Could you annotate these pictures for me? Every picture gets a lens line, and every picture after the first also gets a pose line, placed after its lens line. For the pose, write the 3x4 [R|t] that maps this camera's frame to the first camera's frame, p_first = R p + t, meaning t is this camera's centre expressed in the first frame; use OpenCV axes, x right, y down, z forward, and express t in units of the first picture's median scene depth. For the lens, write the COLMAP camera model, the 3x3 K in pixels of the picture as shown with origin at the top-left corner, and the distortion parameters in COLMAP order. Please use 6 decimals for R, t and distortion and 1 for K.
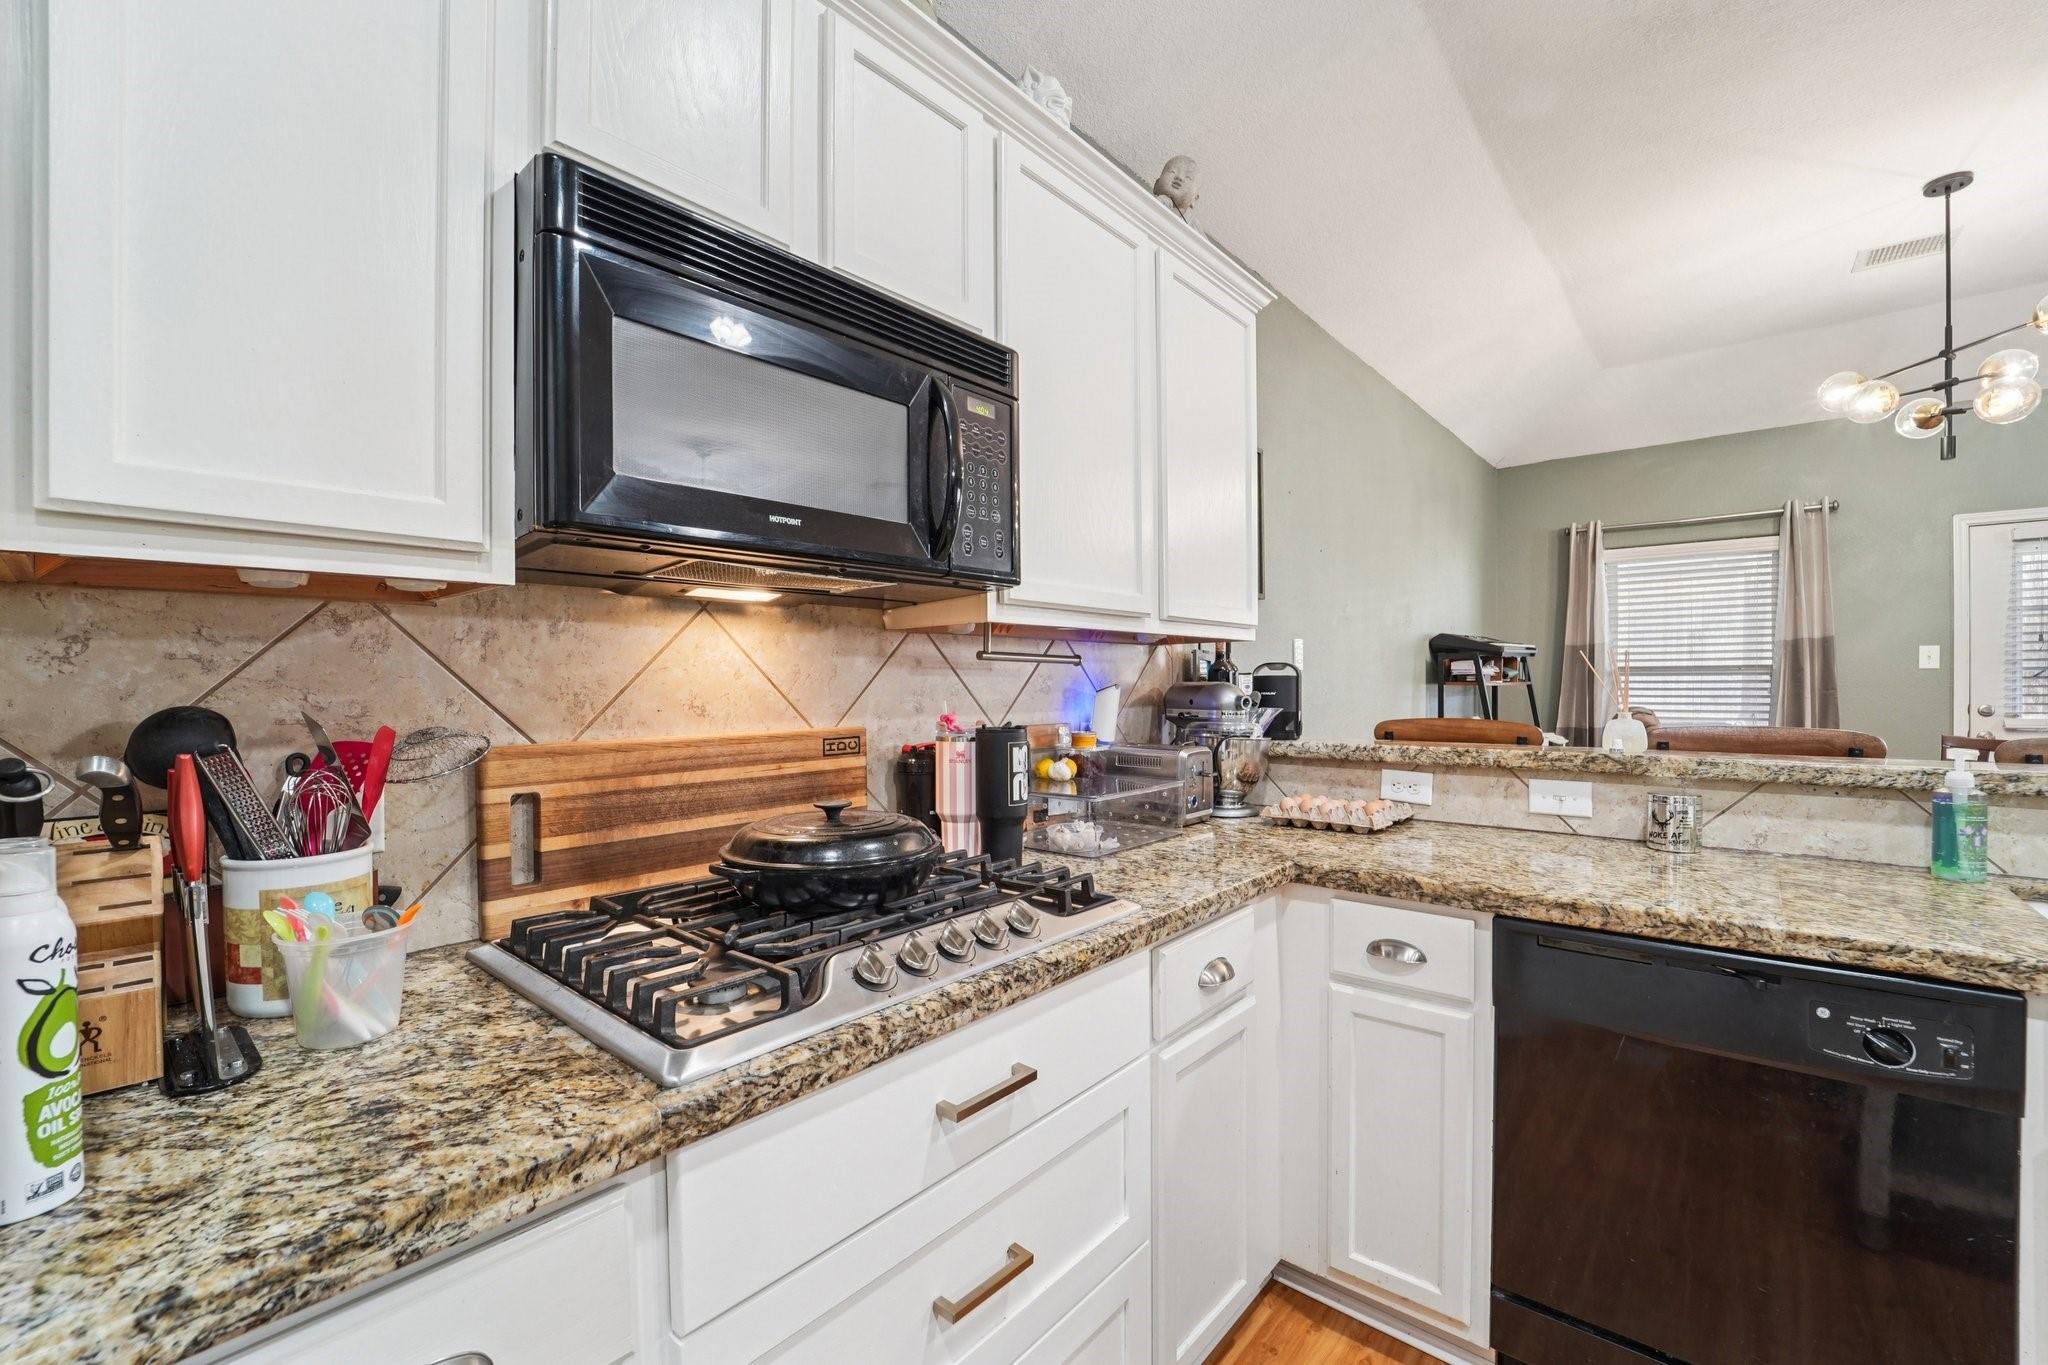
lens RADIAL K [[851.7, 0, 1024.0], [0, 851.7, 682.5], [0, 0, 1]] dist [-0.000234, 0.000024]
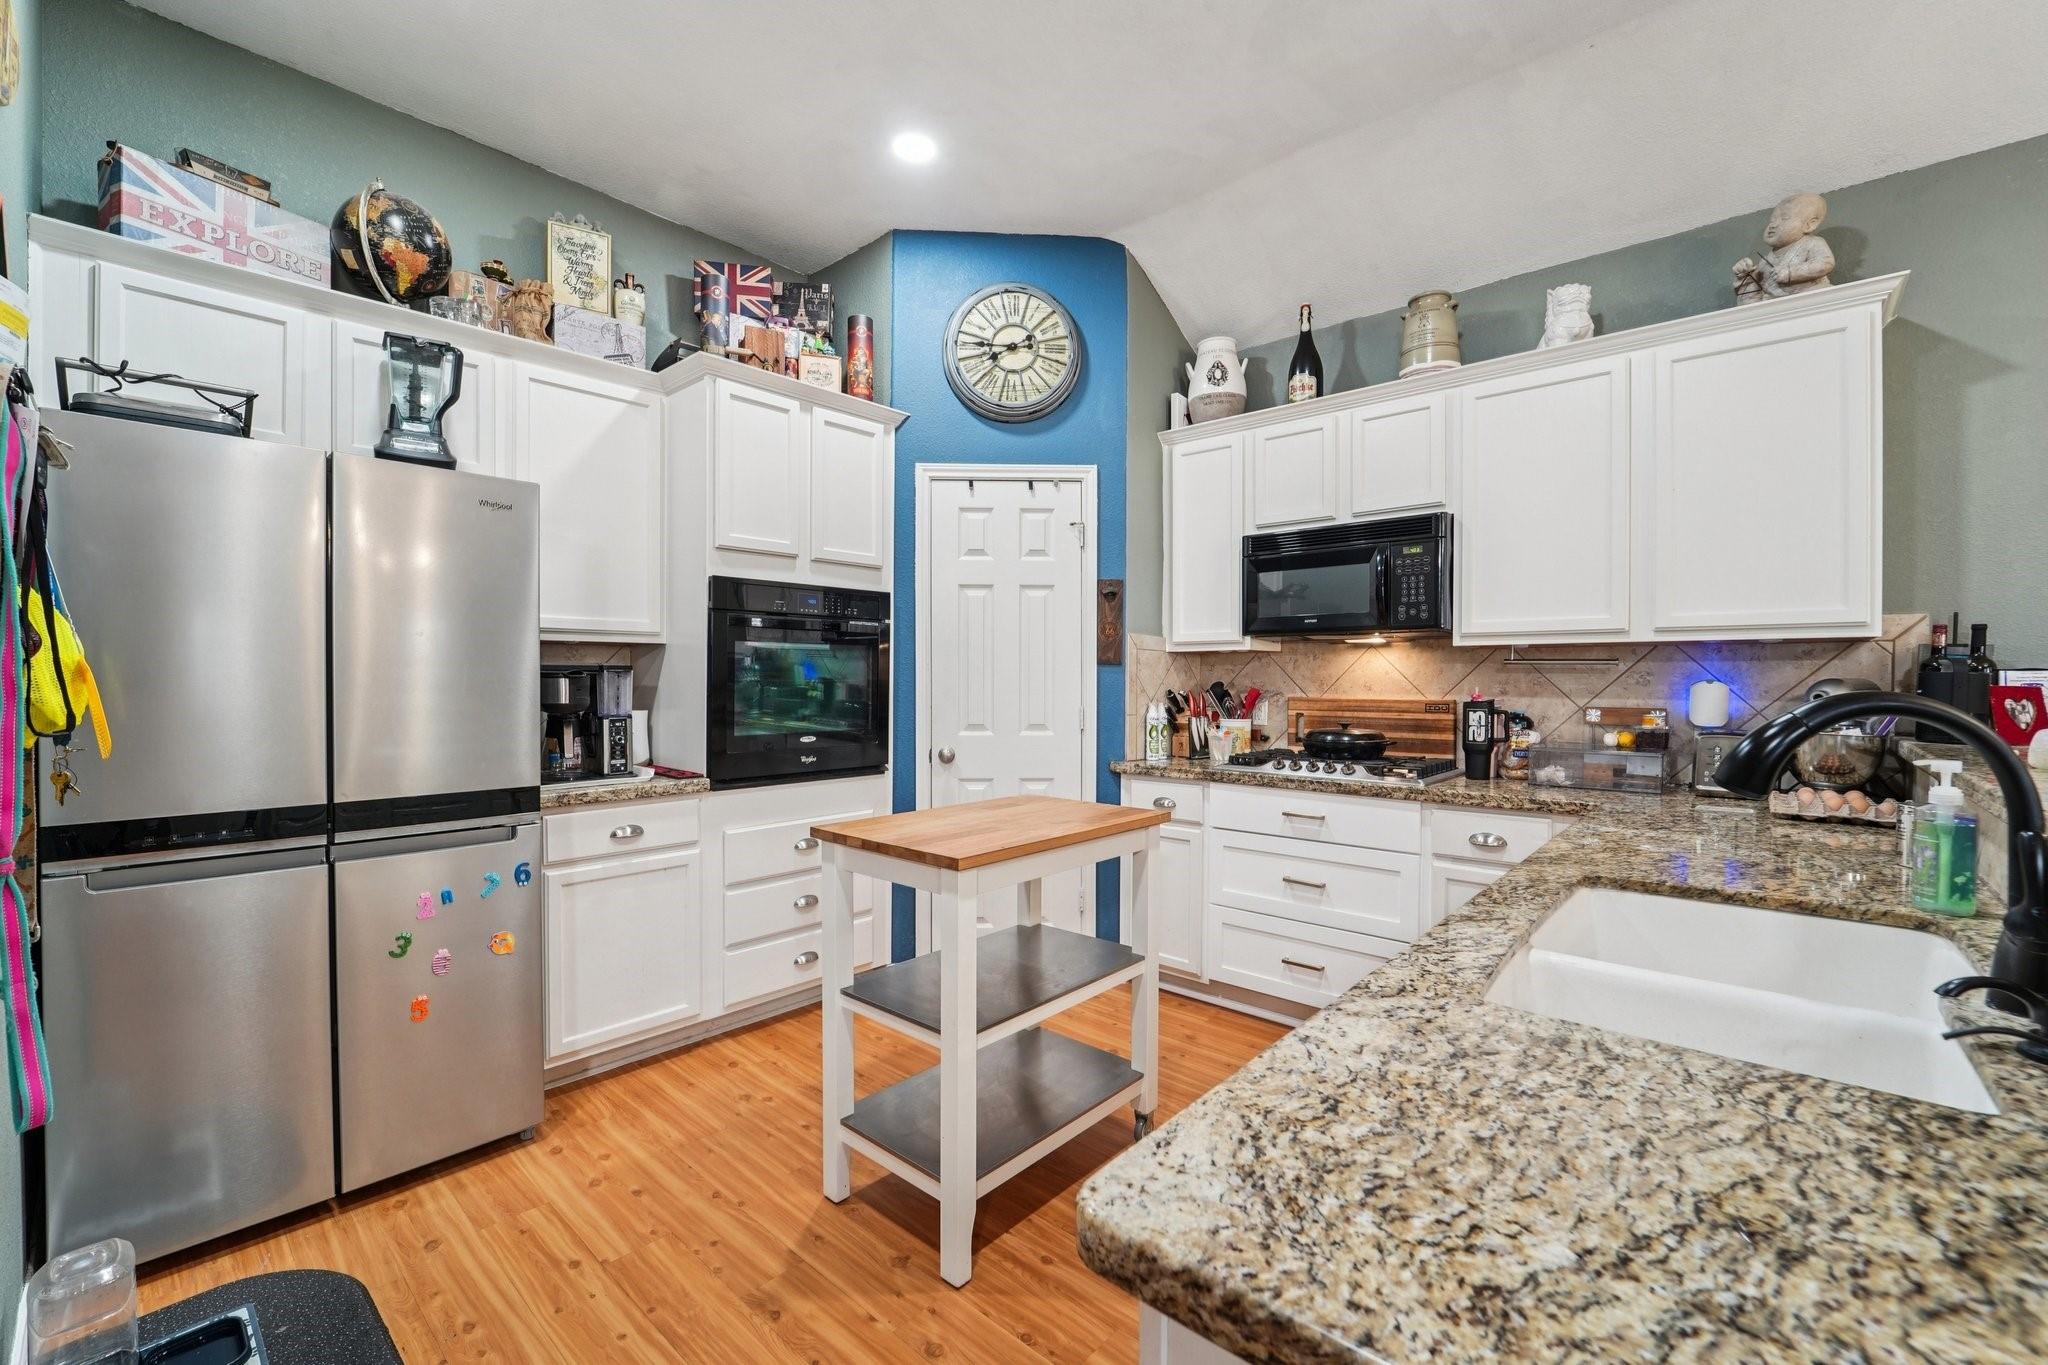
lens RADIAL K [[860.6, 0, 1020.6], [0, 860.6, 662.2], [0, 0, 1]] dist [0.017137, -0.007037]
pose [[-0.025523, -0.010685, -0.999617, 2.339471], [0.000745, 0.999942, -0.010707, -0.016773], [0.999674, -0.001018, -0.025513, 0.075856]]
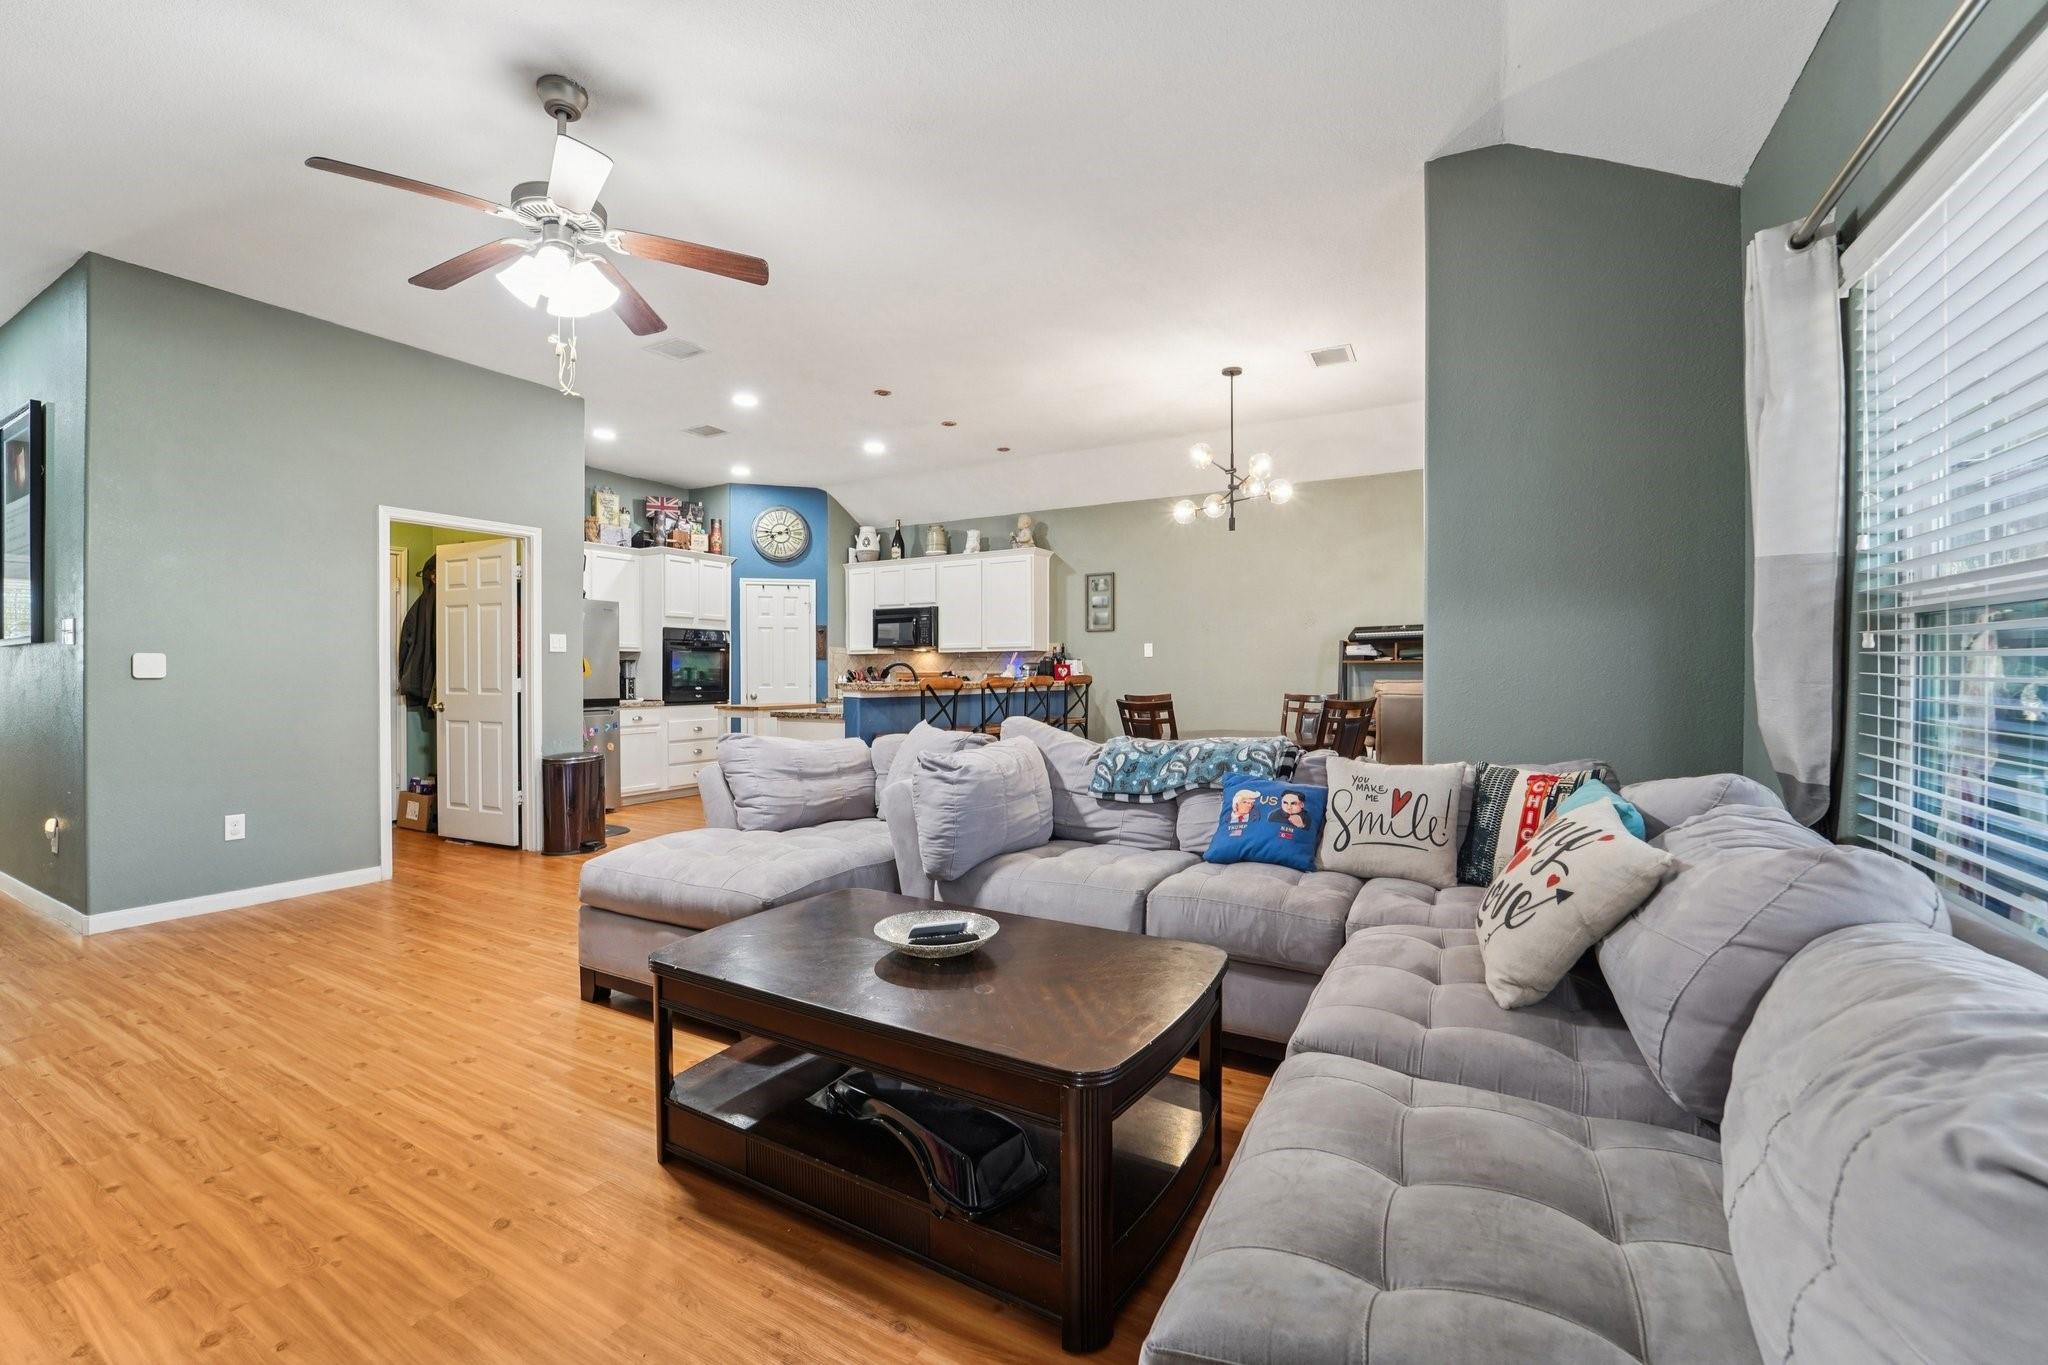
lens RADIAL K [[852.2, 0, 1014.1], [0, 852.2, 672.6], [0, 0, 1]] dist [-0.001660, 0.000080]
pose [[0.195017, 0.002668, -0.980796, 6.587528], [0.006139, 0.999973, 0.003941, 0.049528], [0.980781, -0.006790, 0.194996, 0.473924]]
